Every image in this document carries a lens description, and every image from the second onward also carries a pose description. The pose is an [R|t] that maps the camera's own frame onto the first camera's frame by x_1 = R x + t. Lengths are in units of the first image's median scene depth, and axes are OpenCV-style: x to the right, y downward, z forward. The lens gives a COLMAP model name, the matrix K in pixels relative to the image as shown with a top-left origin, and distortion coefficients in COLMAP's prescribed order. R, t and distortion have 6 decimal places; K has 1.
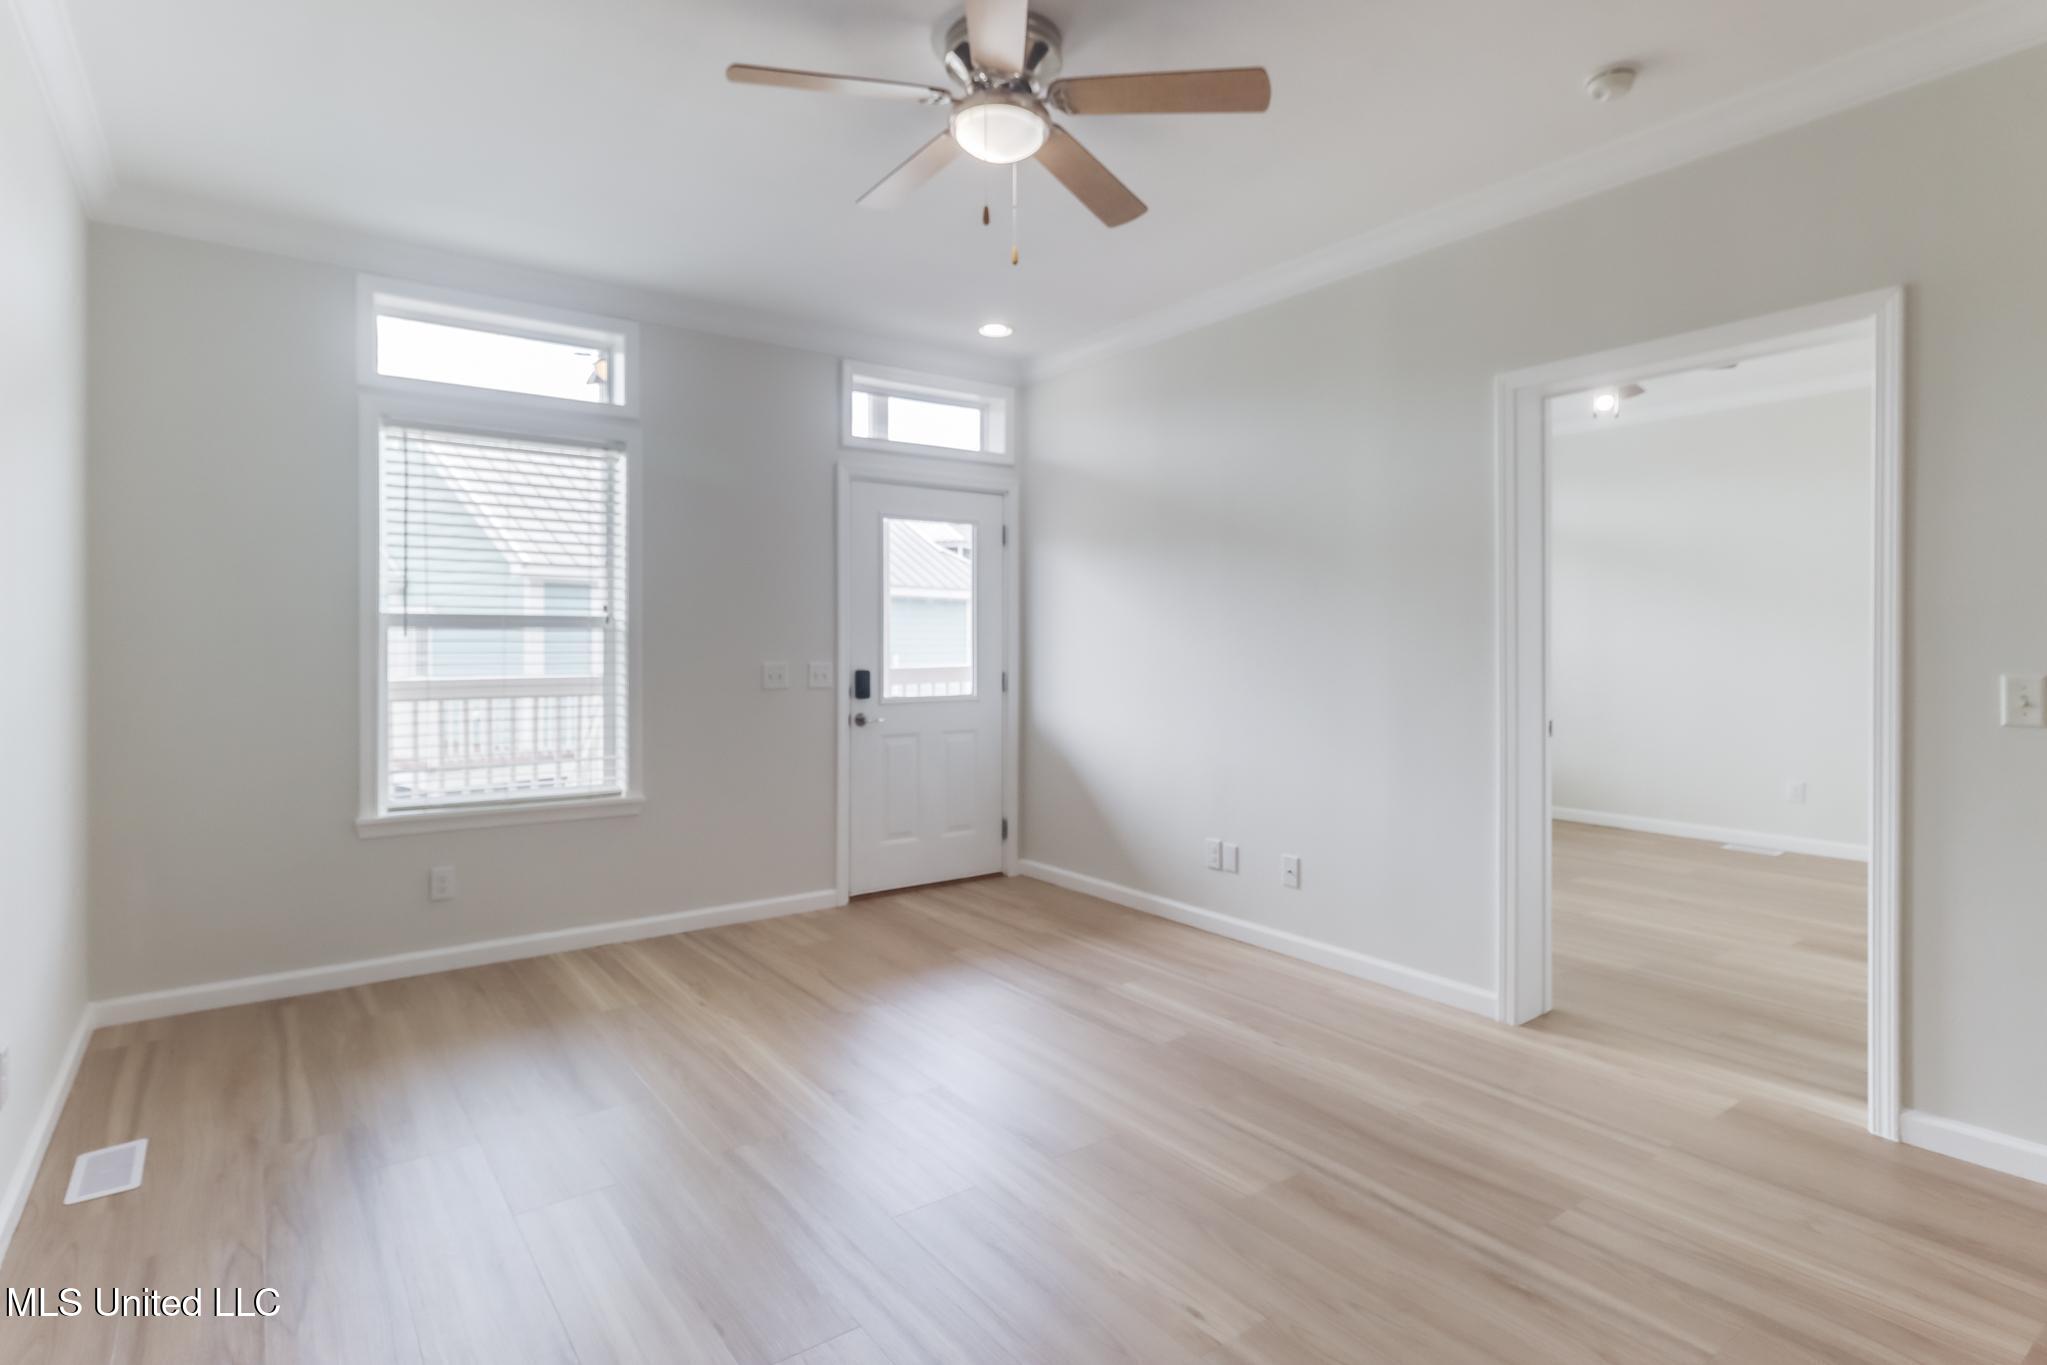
lens RADIAL K [[1036.0, 0, 1022.4], [0, 1036.0, 646.8], [0, 0, 1]] dist [0.011730, -0.000051]
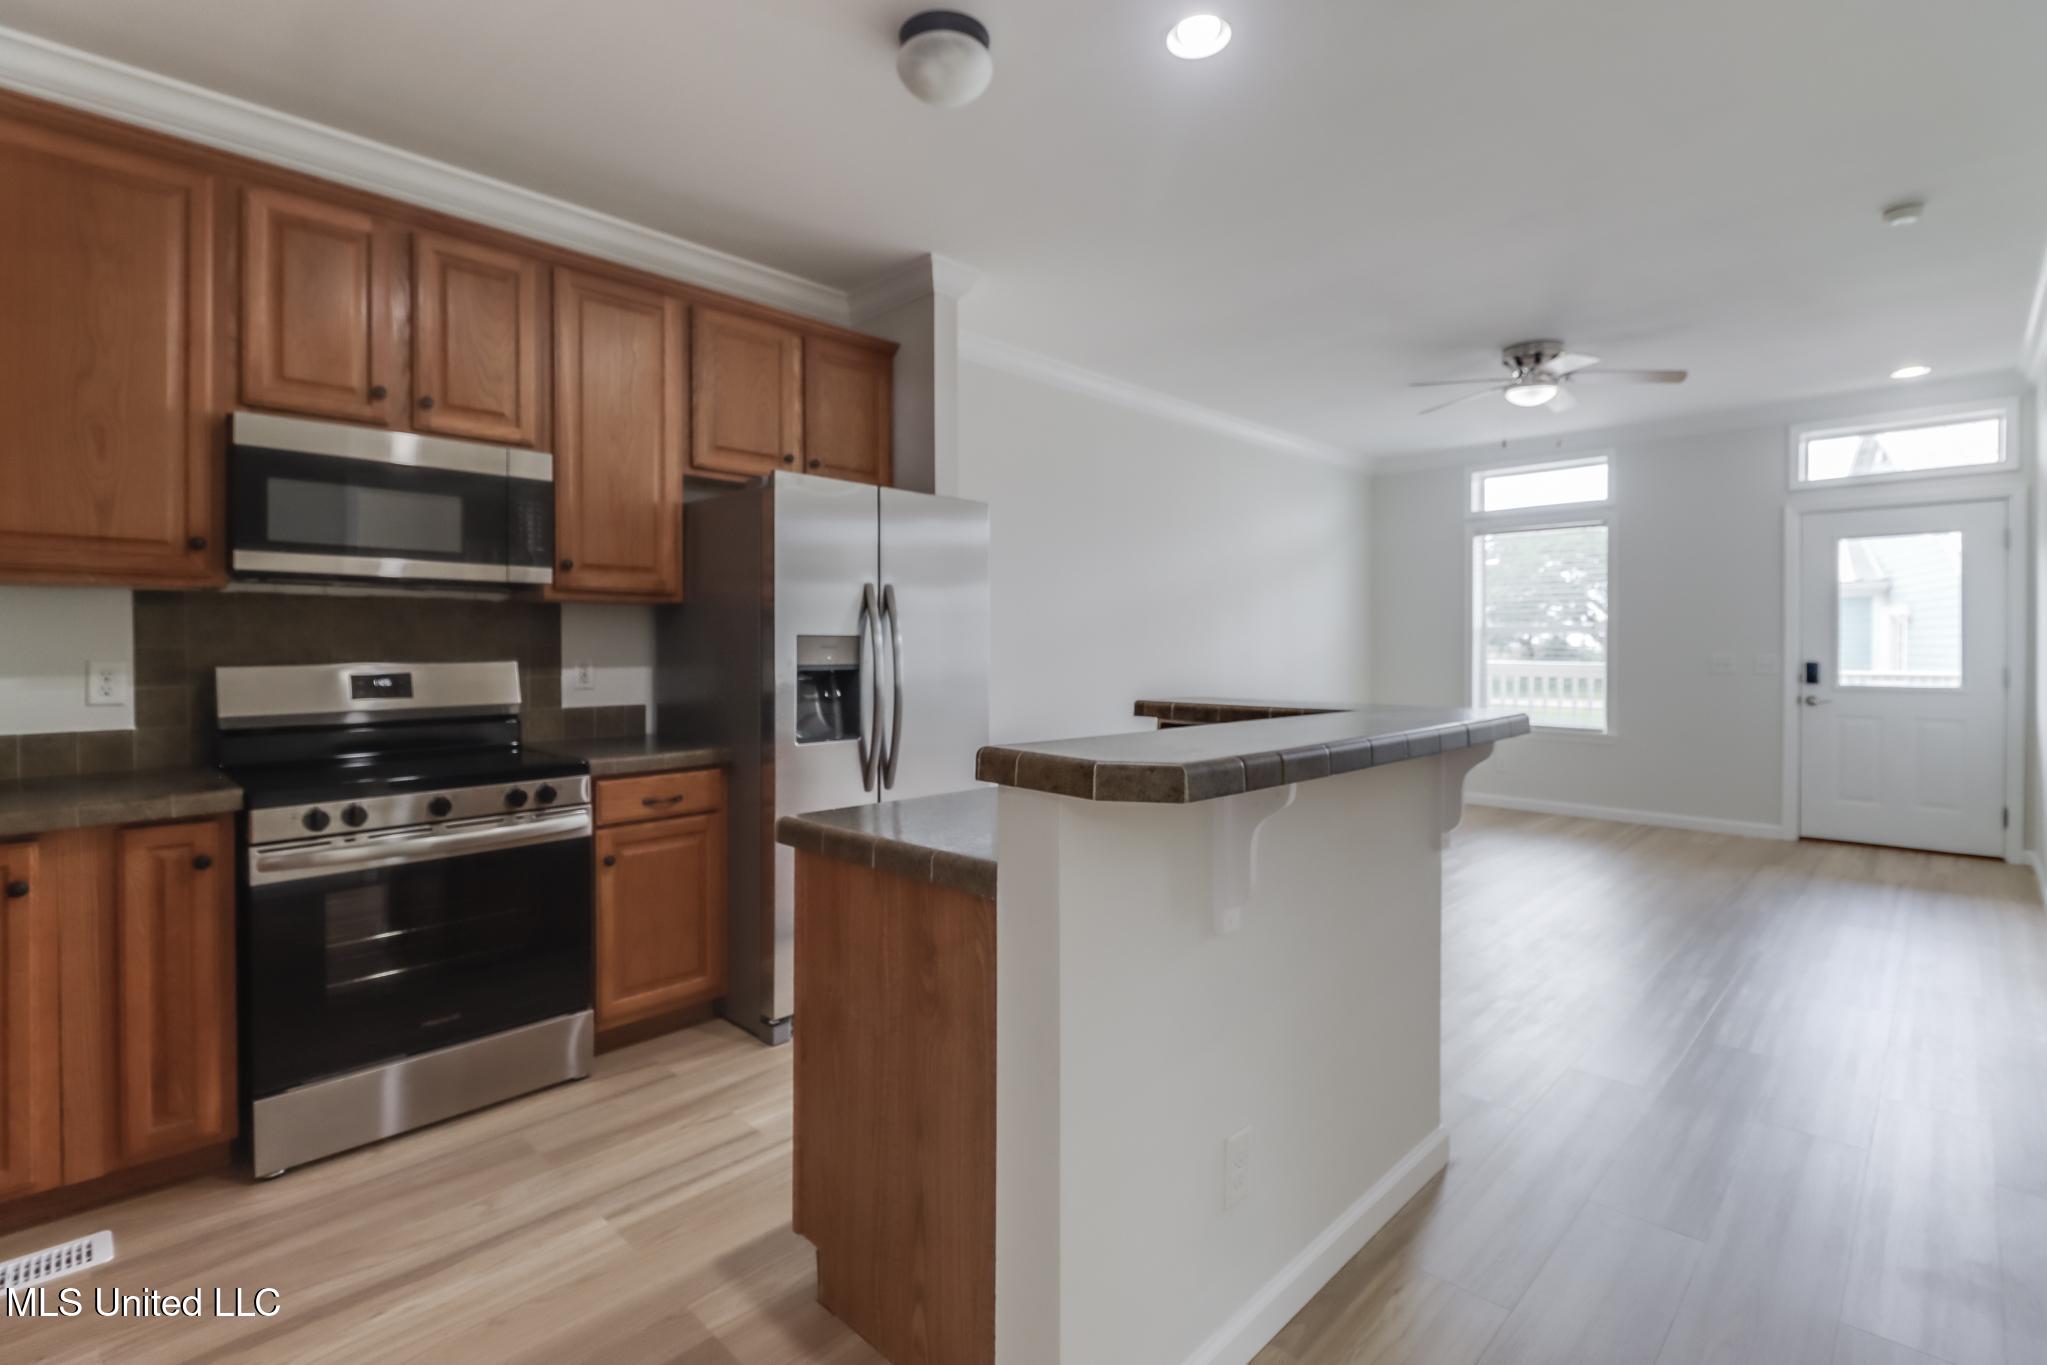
lens RADIAL K [[950.6, 0, 1019.3], [0, 950.6, 658.1], [0, 0, 1]] dist [-0.009778, -0.000343]
pose [[0.157765, 0.014632, -0.987368, 0.856188], [-0.001677, 0.999893, 0.014549, 0.002401], [0.987475, -0.000640, 0.157773, -0.154481]]
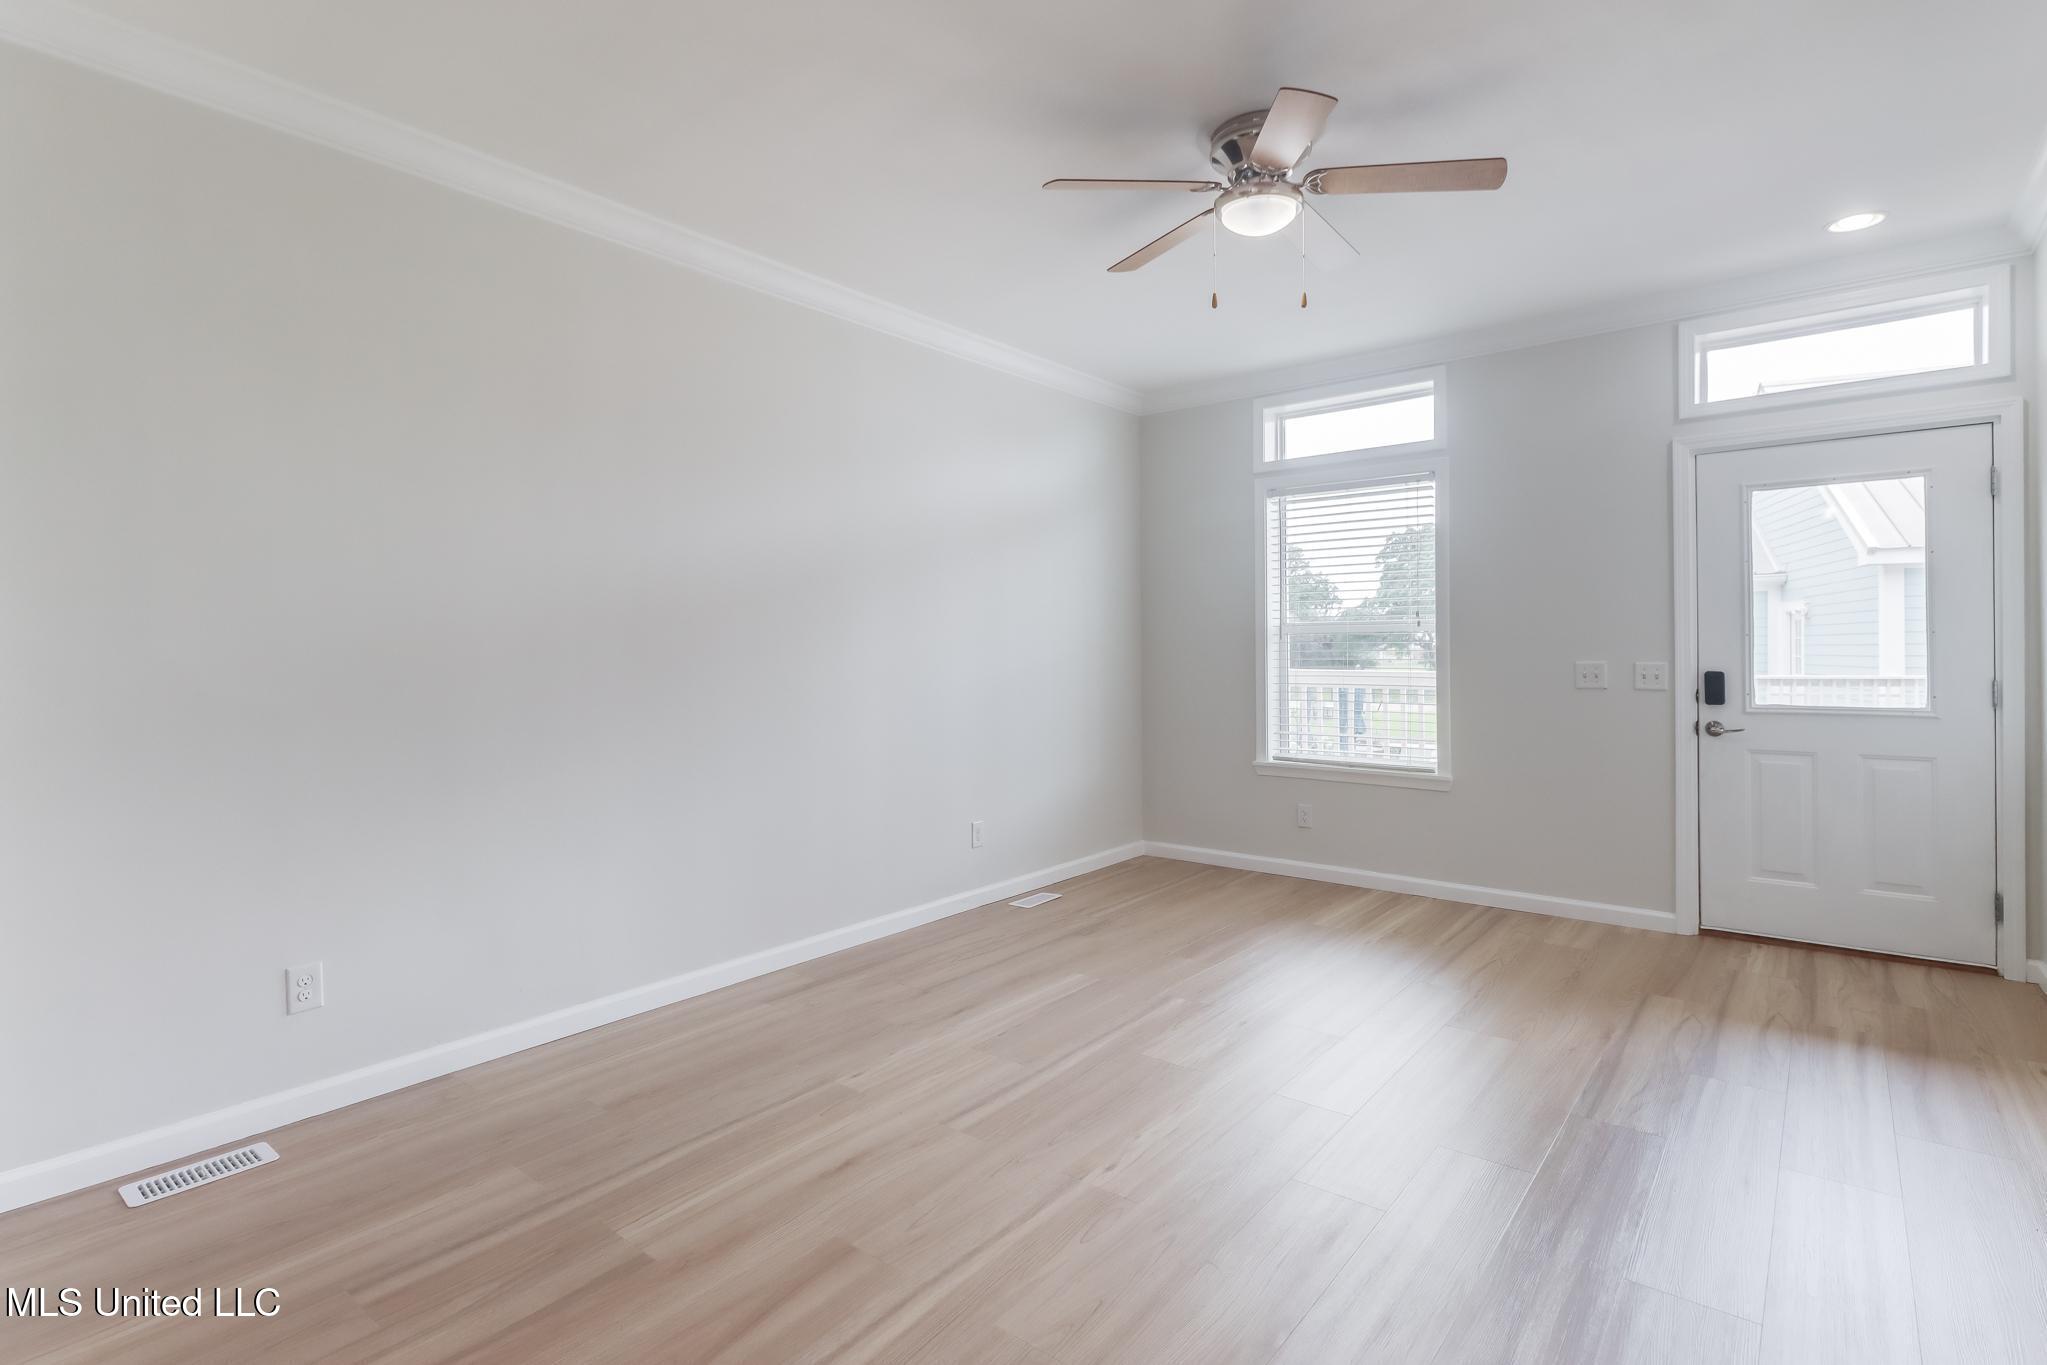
lens RADIAL K [[1002.2, 0, 1021.8], [0, 1002.2, 651.0], [0, 0, 1]] dist [0.002350, -0.000248]
pose [[0.258878, 0.001151, -0.965909, 0.514686], [0.004545, 0.999987, 0.002410, 0.000537], [0.965899, -0.005014, 0.258869, 0.225840]]
